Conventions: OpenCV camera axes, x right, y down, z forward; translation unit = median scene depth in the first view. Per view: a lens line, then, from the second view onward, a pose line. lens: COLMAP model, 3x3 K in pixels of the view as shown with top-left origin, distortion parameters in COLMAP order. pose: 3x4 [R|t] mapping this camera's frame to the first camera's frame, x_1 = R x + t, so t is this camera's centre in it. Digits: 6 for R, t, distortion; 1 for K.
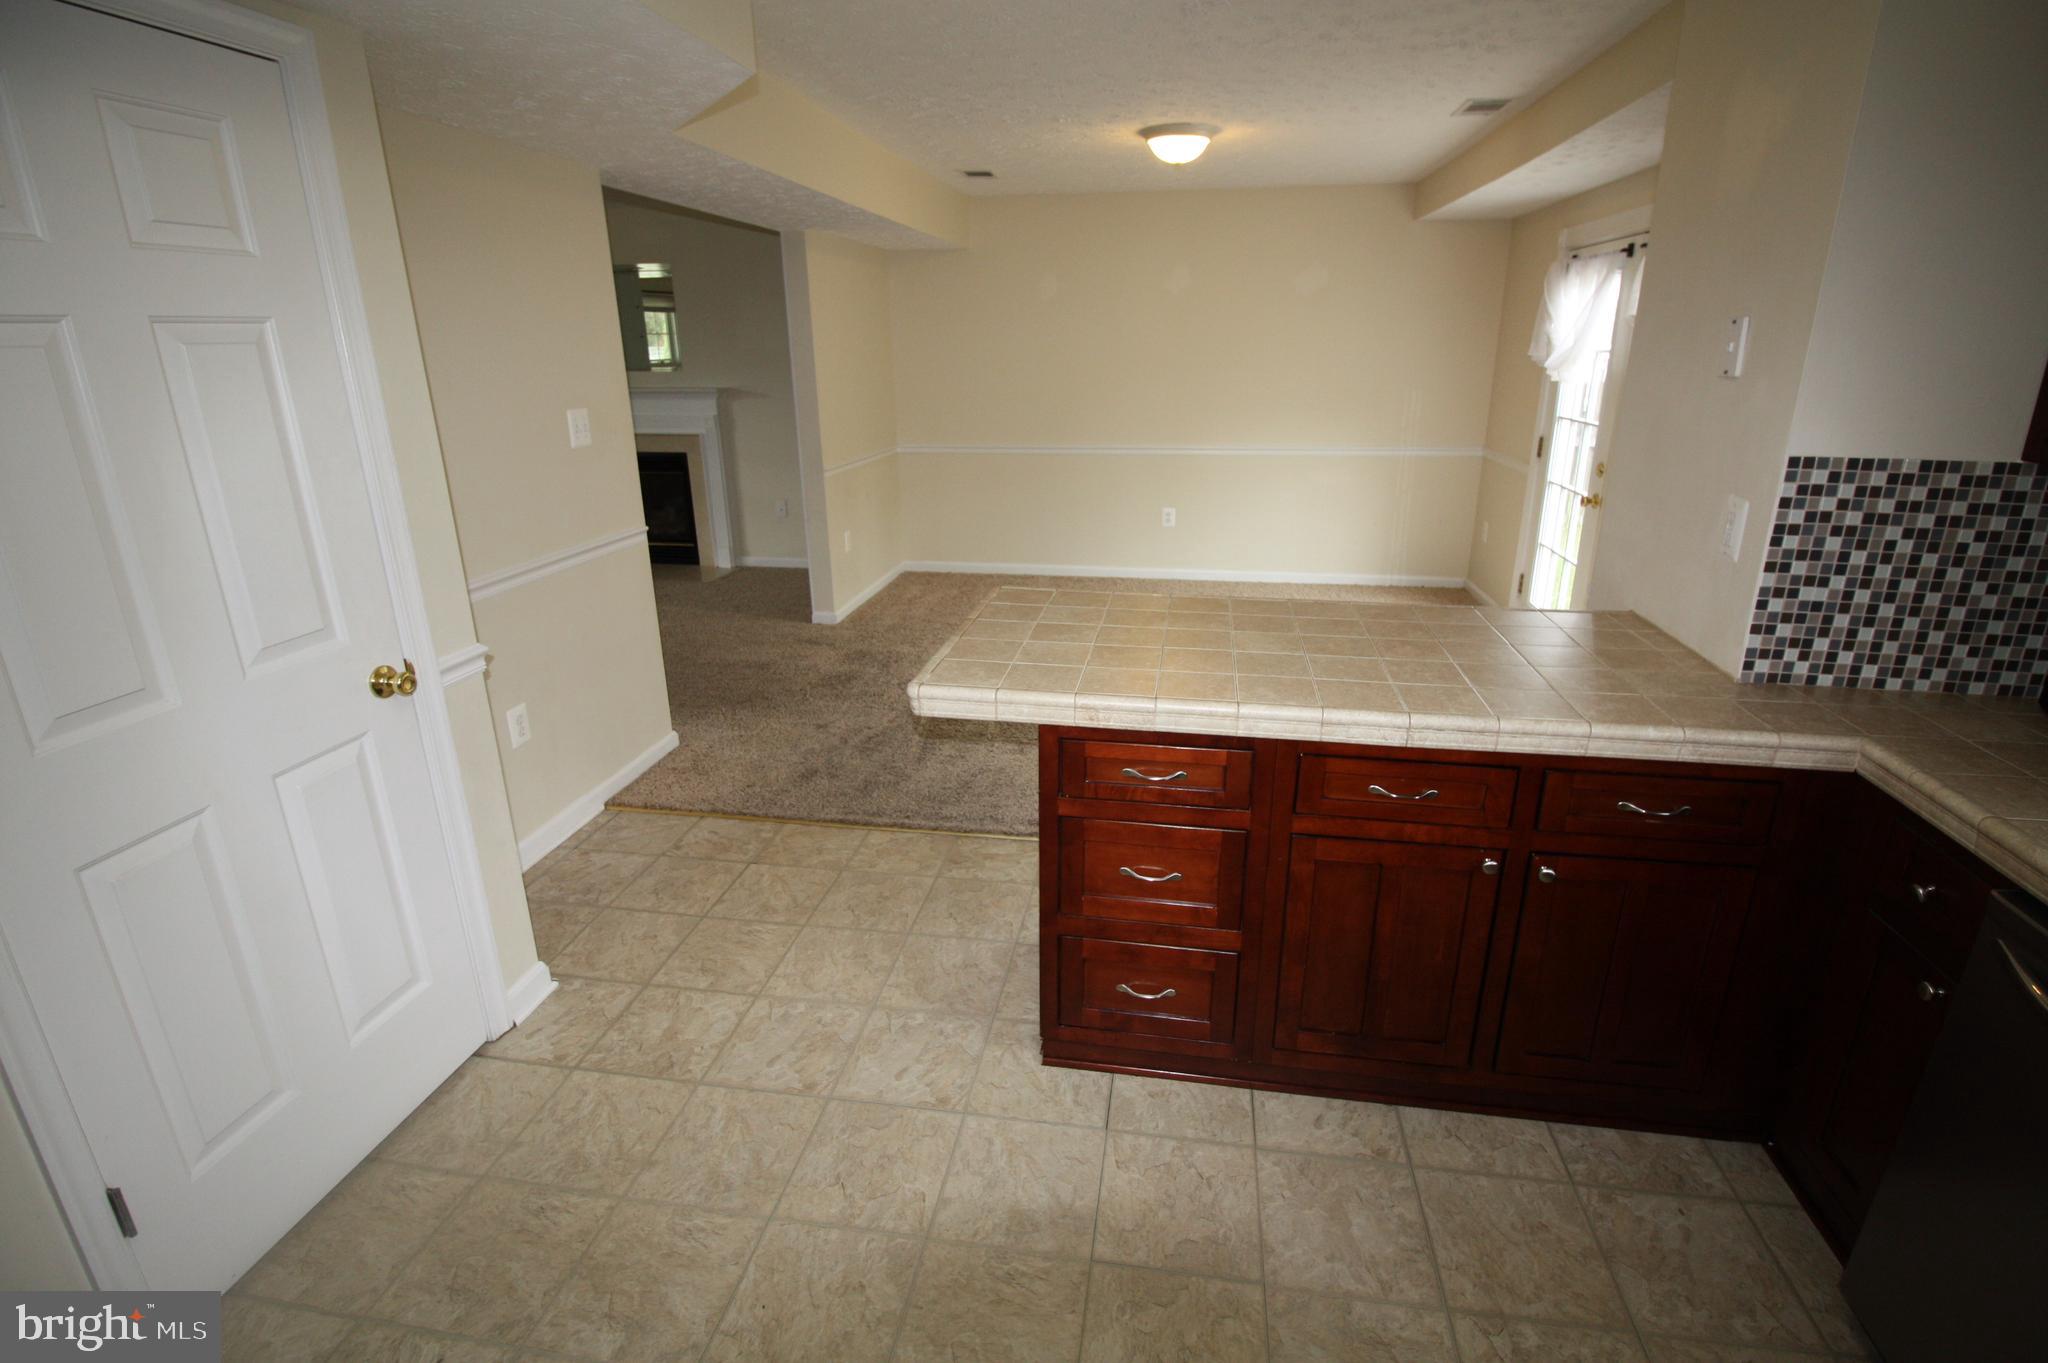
lens RADIAL K [[959.6, 0, 1038.9], [0, 959.6, 648.9], [0, 0, 1]] dist [-0.001654, -0.013223]
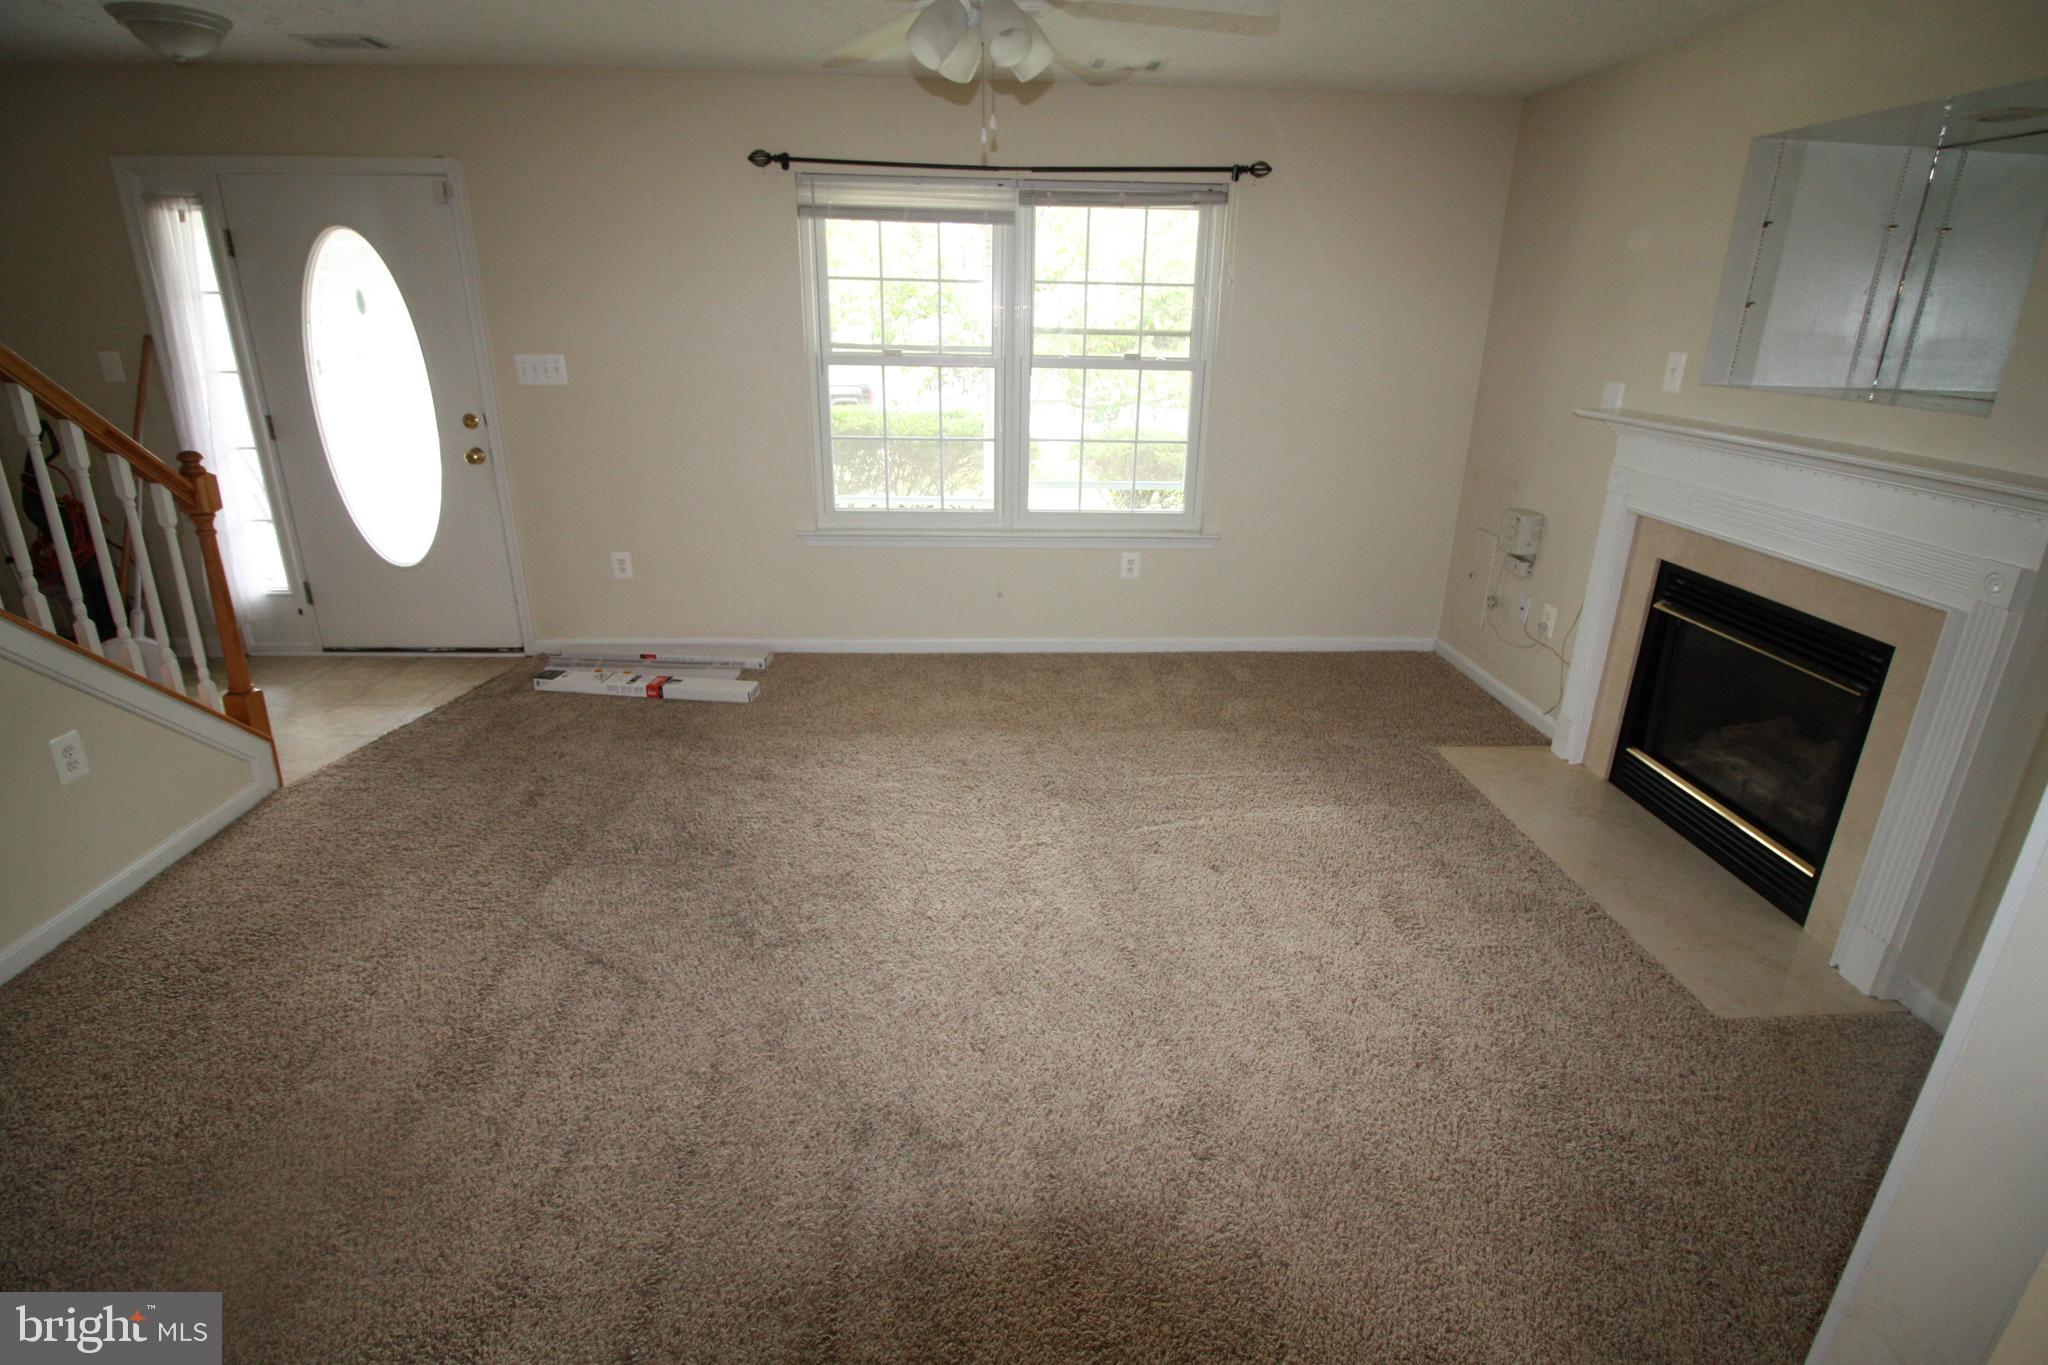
lens RADIAL K [[959.6, 0, 1038.9], [0, 959.6, 649.9], [0, 0, 1]] dist [-0.001654, -0.013223]
pose [[0.202618, 0.330195, -0.921910, -0.343668], [-0.322226, 0.911491, 0.255645, -0.567033], [0.924725, 0.245265, 0.291082, 1.824687]]
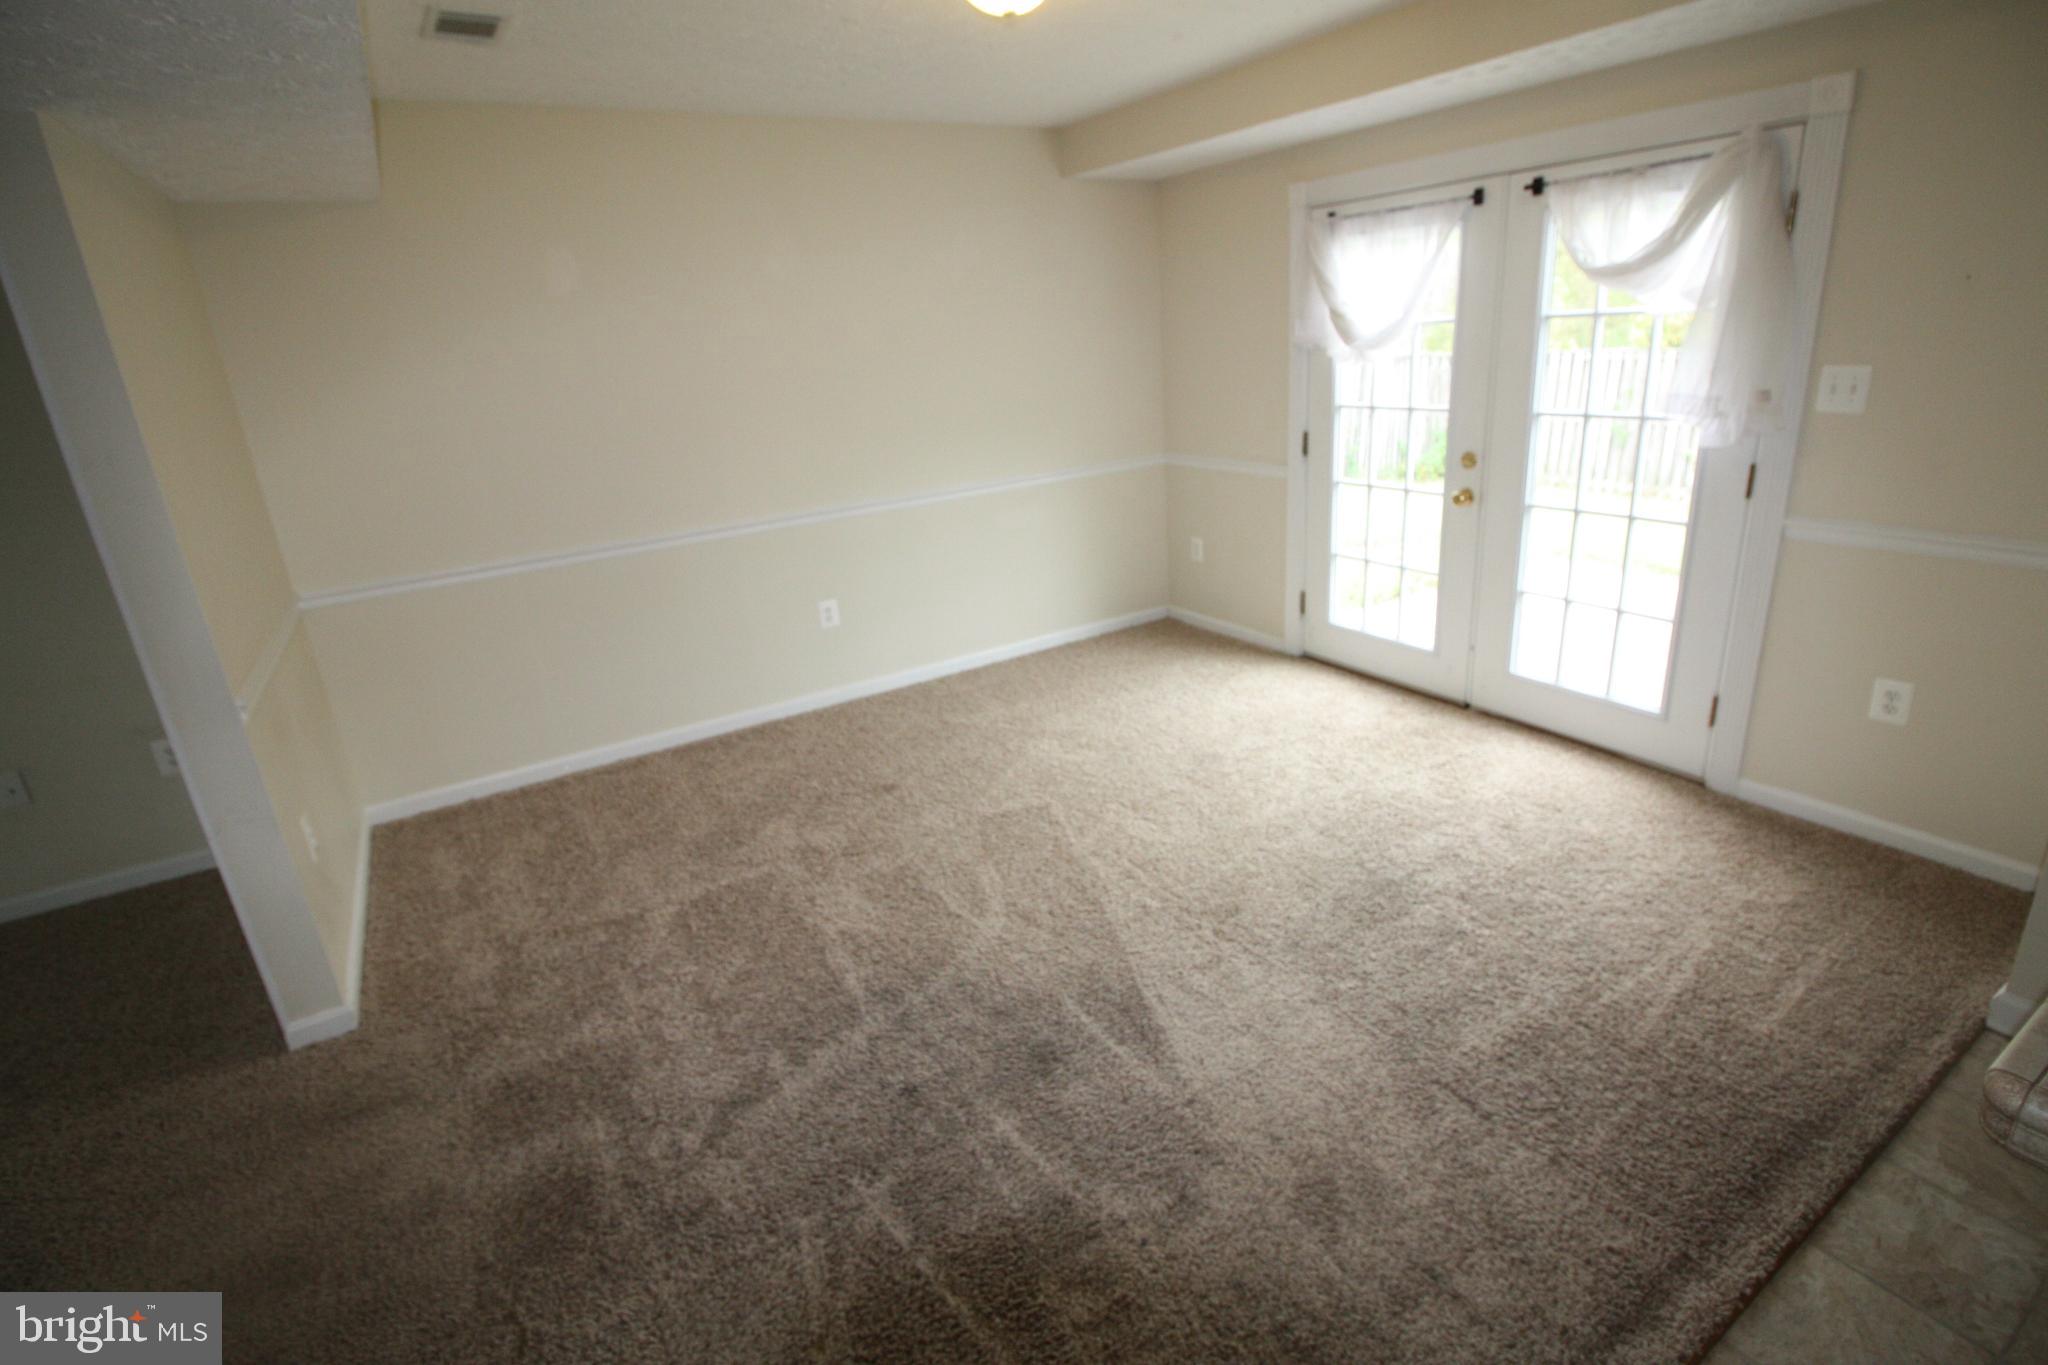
lens RADIAL K [[966.7, 0, 1036.1], [0, 966.7, 649.9], [0, 0, 1]] dist [-0.000678, -0.014624]
pose [[0.749556, -0.249406, 0.613157, -0.492346], [0.262426, 0.962363, 0.070645, -0.341602], [-0.607699, 0.107956, 0.786796, 1.067861]]
